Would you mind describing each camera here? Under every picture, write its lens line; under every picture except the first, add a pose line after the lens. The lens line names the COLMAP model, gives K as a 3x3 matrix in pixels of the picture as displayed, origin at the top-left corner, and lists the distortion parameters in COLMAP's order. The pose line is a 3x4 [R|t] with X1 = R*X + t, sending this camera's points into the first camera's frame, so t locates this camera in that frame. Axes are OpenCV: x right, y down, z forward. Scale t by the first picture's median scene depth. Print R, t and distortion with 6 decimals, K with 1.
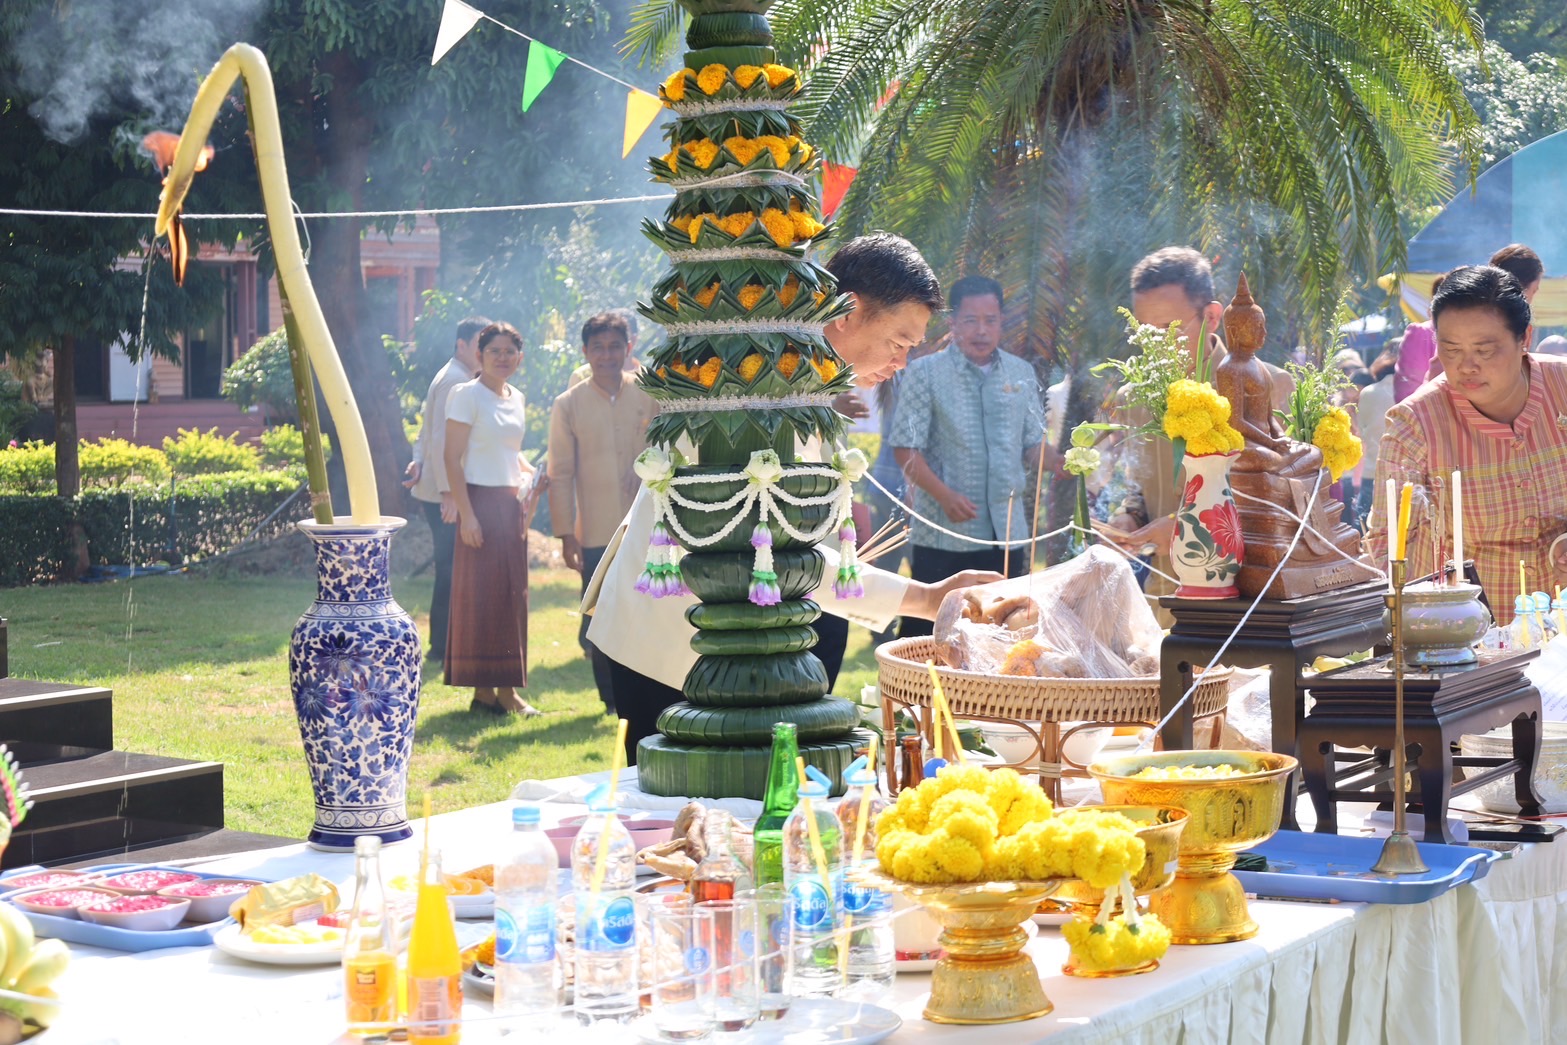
lens RADIAL K [[2858.5, 0, 783.5], [0, 2858.5, 522.5], [0, 0, 1]] dist [-0.014759, 0.080421]
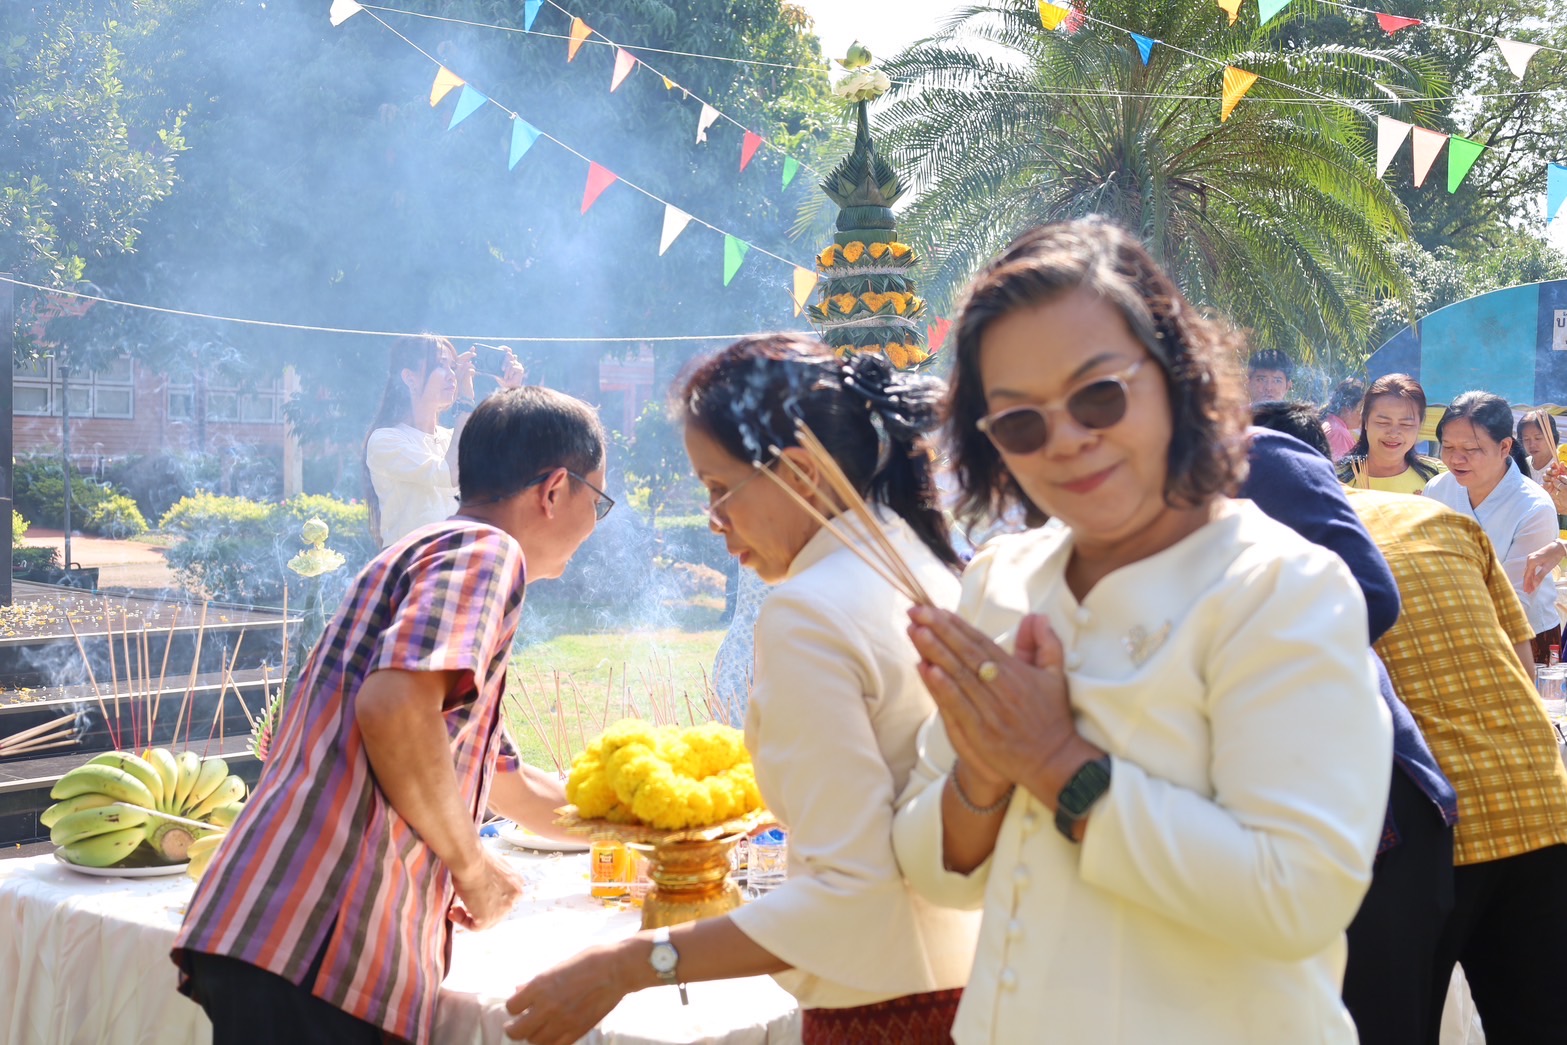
lens RADIAL K [[2028.6, 0, 781.4], [0, 2028.6, 548.6], [0, 0, 1]] dist [0.015838, 0.029044]
pose [[0.998166, 0.026434, -0.054459, -0.001541], [-0.027015, 0.999585, -0.009957, 0.005875], [0.054173, 0.011410, 0.998466, -0.023400]]
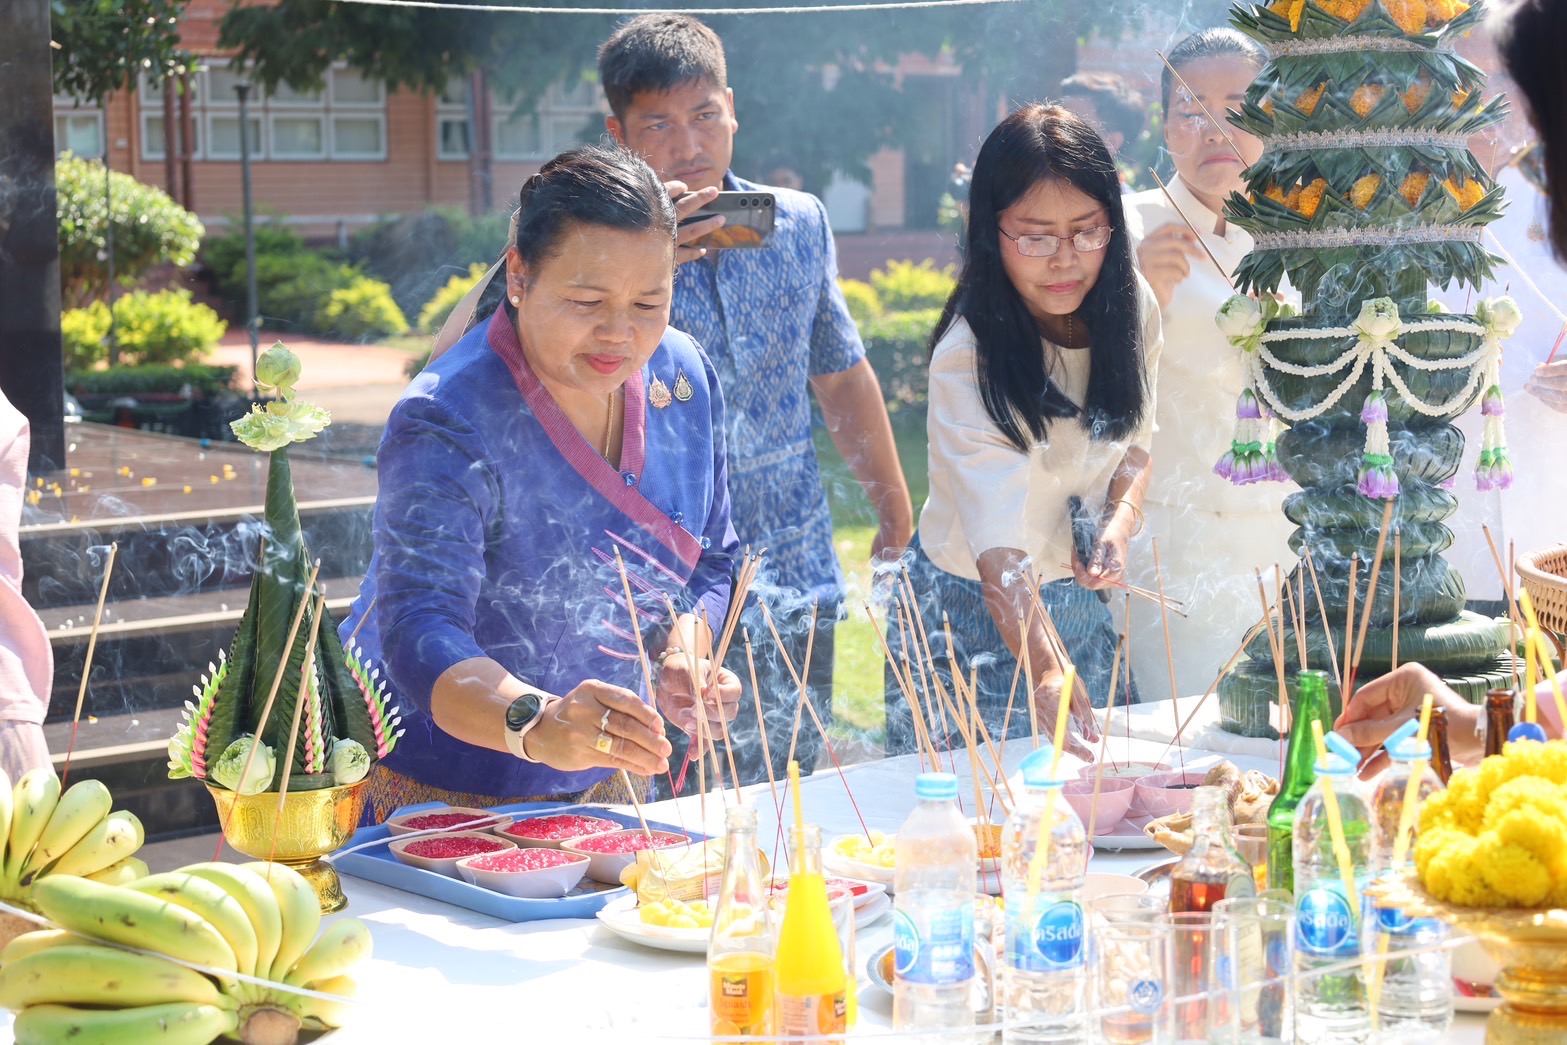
lens RADIAL K [[3187.0, 0, 783.5], [0, 3187.0, 522.5], [0, 0, 1]] dist [0.001750, -0.055286]
pose [[0.968769, 0.021072, -0.247066, 0.051247], [-0.008992, 0.998713, 0.049923, -0.006143], [0.247800, -0.046142, 0.967712, 0.117457]]
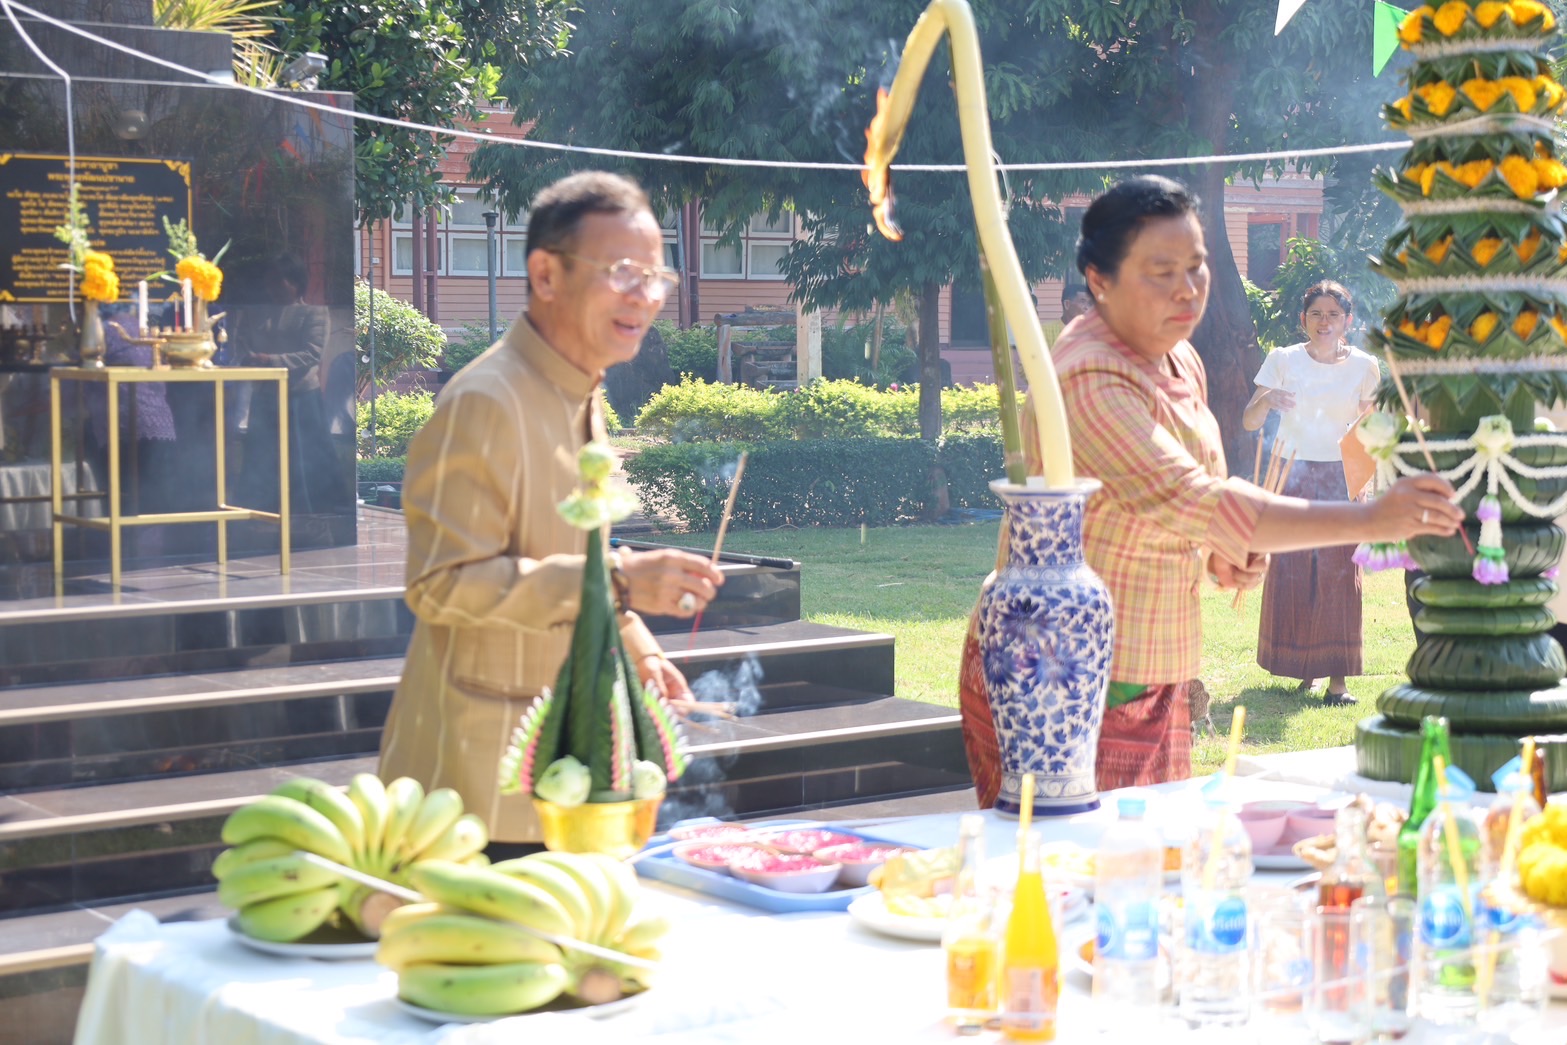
lens RADIAL K [[2858.5, 0, 783.5], [0, 2858.5, 522.5], [0, 0, 1]] dist [-0.014759, 0.080421]
pose [[0.951884, 0.029342, -0.305051, 0.057101], [-0.023544, 0.999466, 0.022669, -0.006444], [0.305553, -0.014396, 0.952066, 0.042206]]
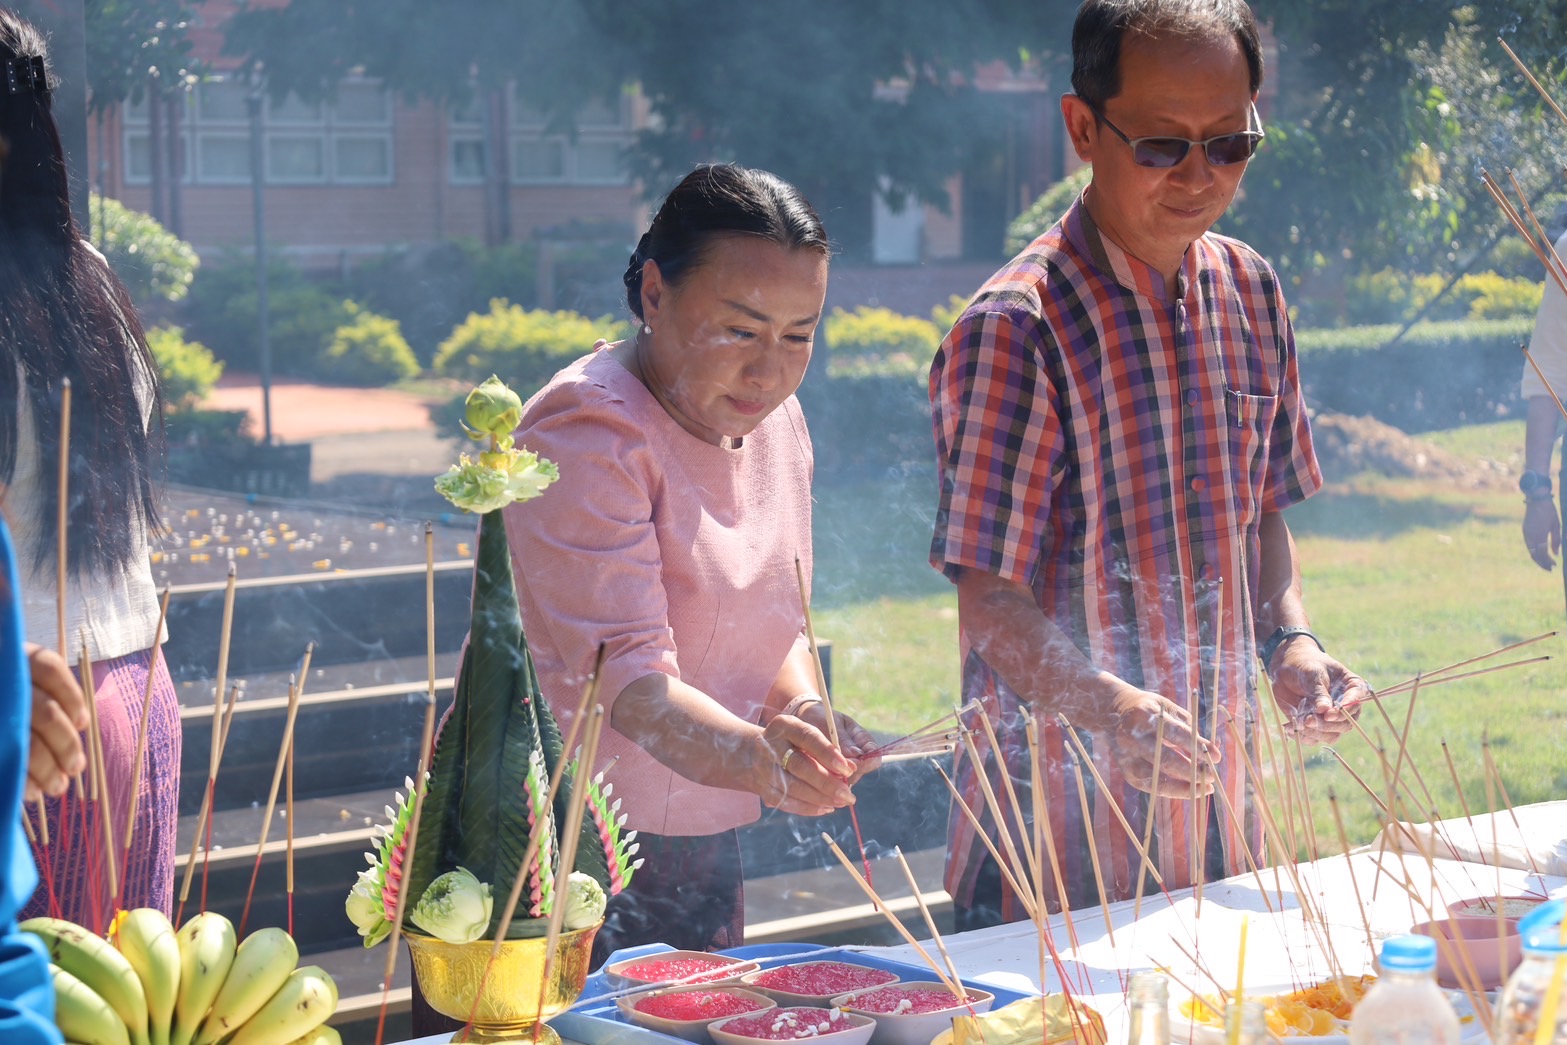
lens RADIAL K [[3494.9, 0, 783.5], [0, 3494.9, 522.5], [0, 0, 1]] dist [0.009413, -0.197066]
pose [[0.966669, 0.017470, -0.255431, -0.022226], [-0.009443, 0.999423, 0.032618, -0.004844], [0.255854, -0.029119, 0.966277, 0.185175]]
